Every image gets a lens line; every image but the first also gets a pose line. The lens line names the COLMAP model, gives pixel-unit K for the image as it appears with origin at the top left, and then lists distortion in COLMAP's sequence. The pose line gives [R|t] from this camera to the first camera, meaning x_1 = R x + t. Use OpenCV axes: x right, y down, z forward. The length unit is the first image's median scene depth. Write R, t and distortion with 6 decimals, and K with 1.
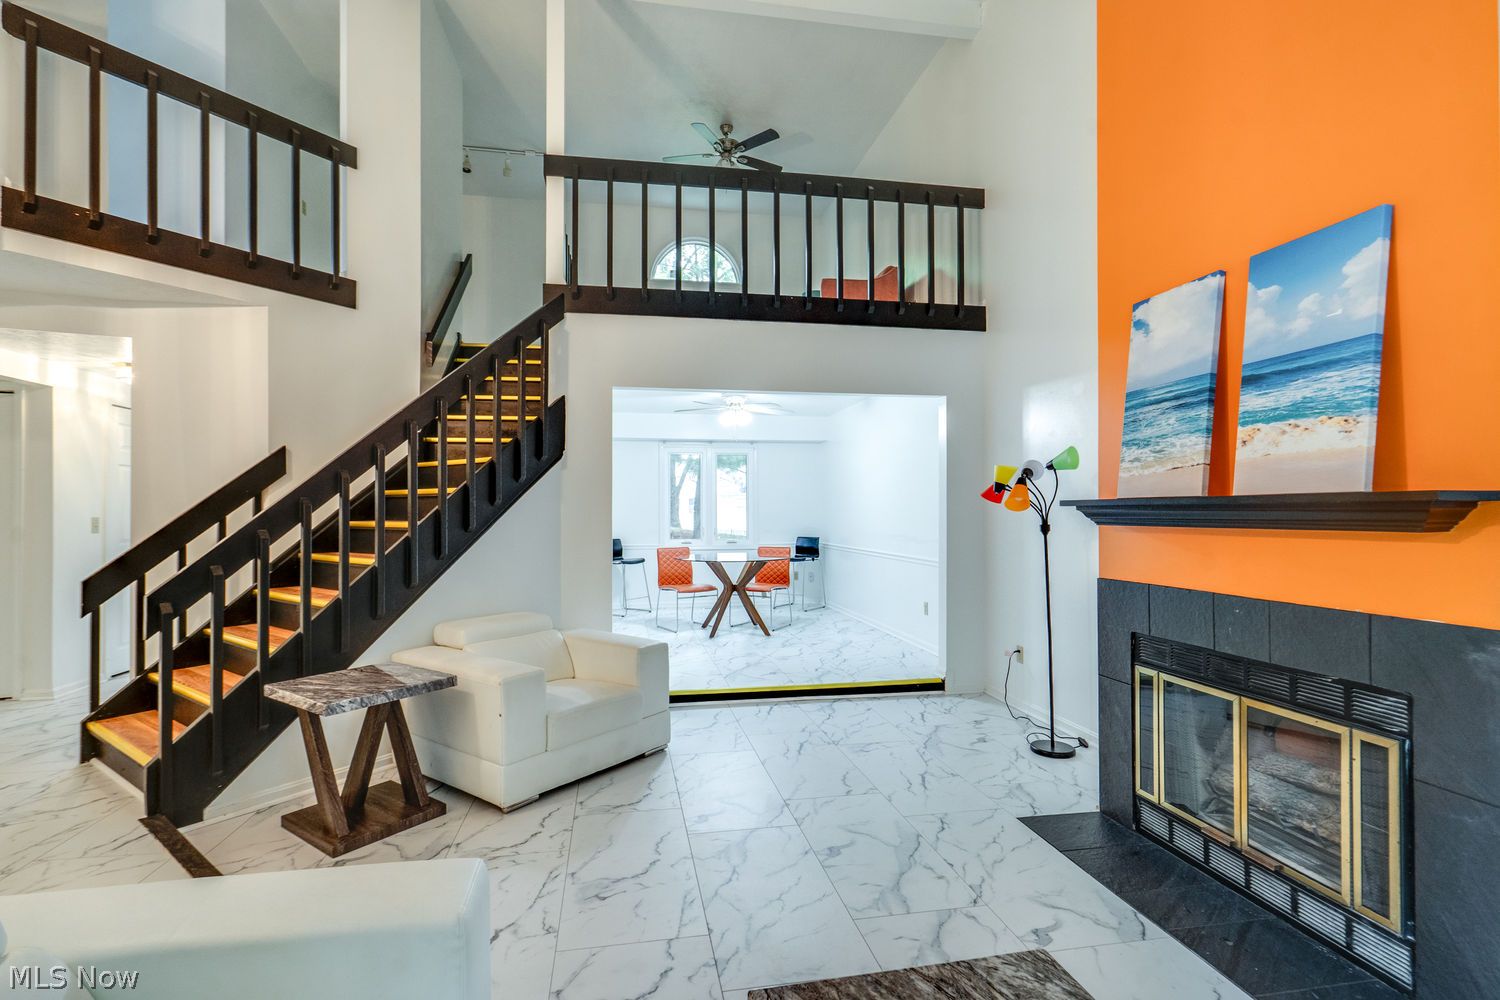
lens RADIAL K [[700.0, 0, 739.9], [0, 700.0, 511.2], [0, 0, 1]] dist [-0.003462, 0.003054]
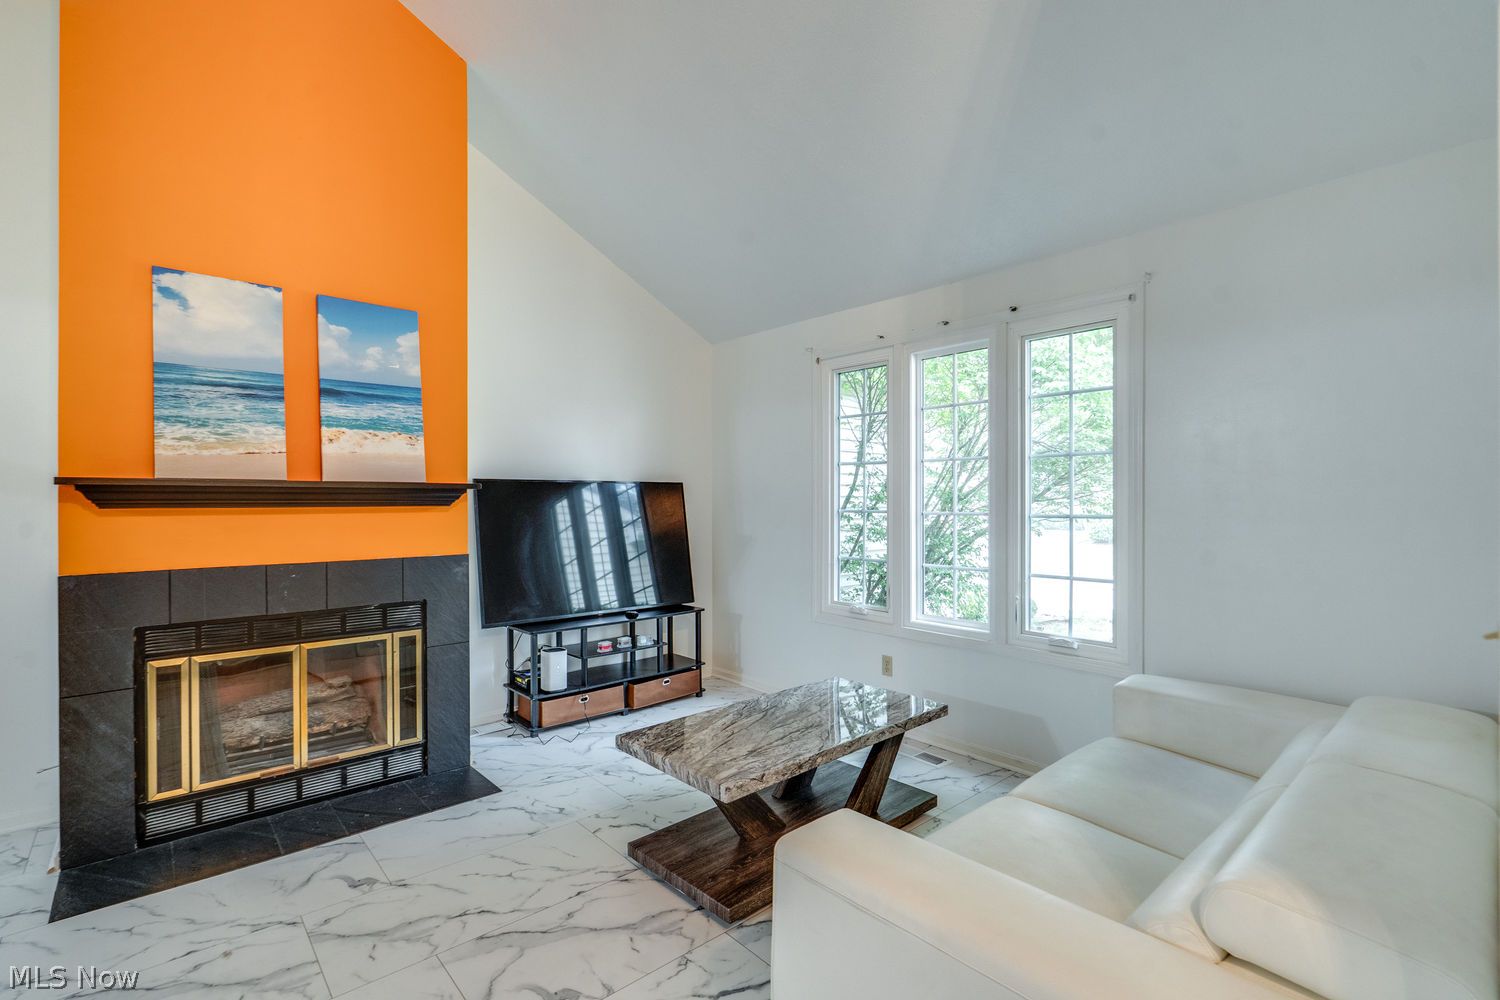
lens RADIAL K [[700.0, 0, 750.7], [0, 700.0, 502.9], [0, 0, 1]] dist [-0.003462, 0.003054]
pose [[-0.542017, 0.000199, 0.840367, -0.730733], [0.000560, 1.000000, 0.000124, 0.016342], [-0.840367, 0.000538, -0.542017, 0.979297]]
